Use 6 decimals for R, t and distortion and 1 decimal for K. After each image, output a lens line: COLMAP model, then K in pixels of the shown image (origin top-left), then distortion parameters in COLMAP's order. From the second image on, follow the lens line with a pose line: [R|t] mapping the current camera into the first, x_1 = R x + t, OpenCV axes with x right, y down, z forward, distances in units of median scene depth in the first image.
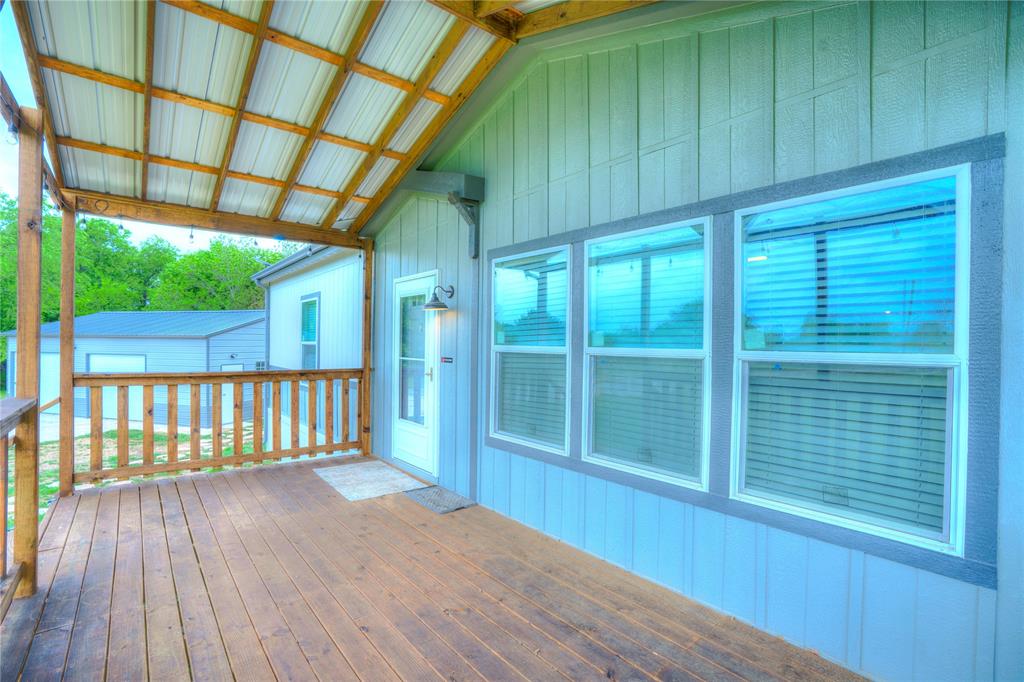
lens RADIAL K [[476.1, 0, 512.0], [0, 476.1, 341.0], [0, 0, 1]] dist [-0.020525, 0.000632]
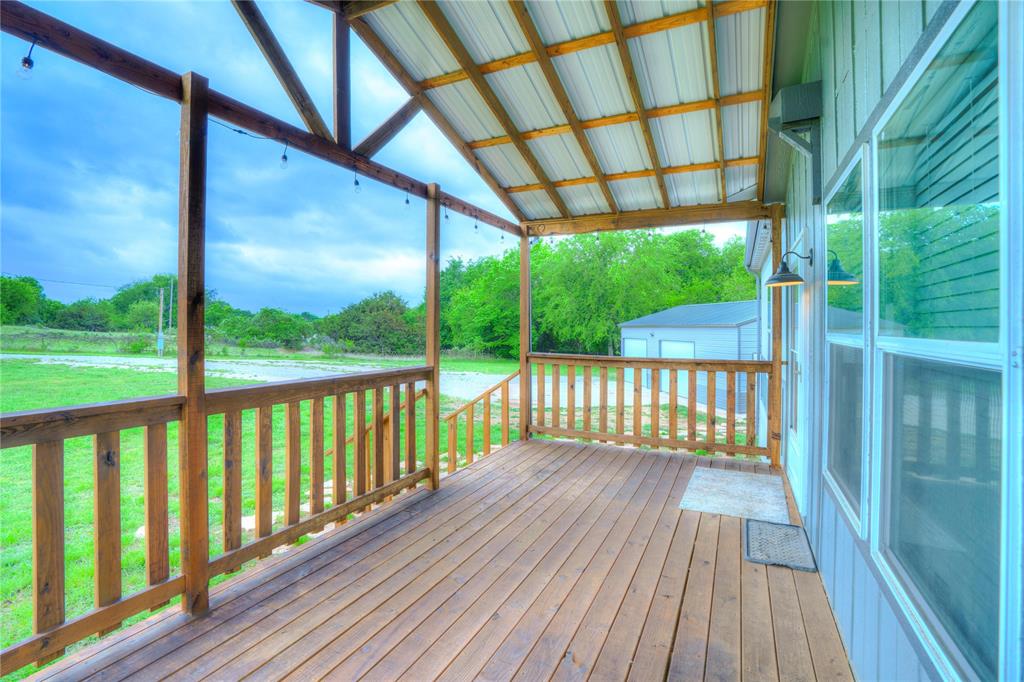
lens RADIAL K [[494.6, 0, 512.8], [0, 494.6, 325.9], [0, 0, 1]] dist [-0.001915, 0.000202]
pose [[0.442807, -0.012195, -0.896534, 0.249693], [0.006304, 0.999925, -0.010487, 0.002392], [0.896595, -0.001008, 0.442850, 0.211137]]
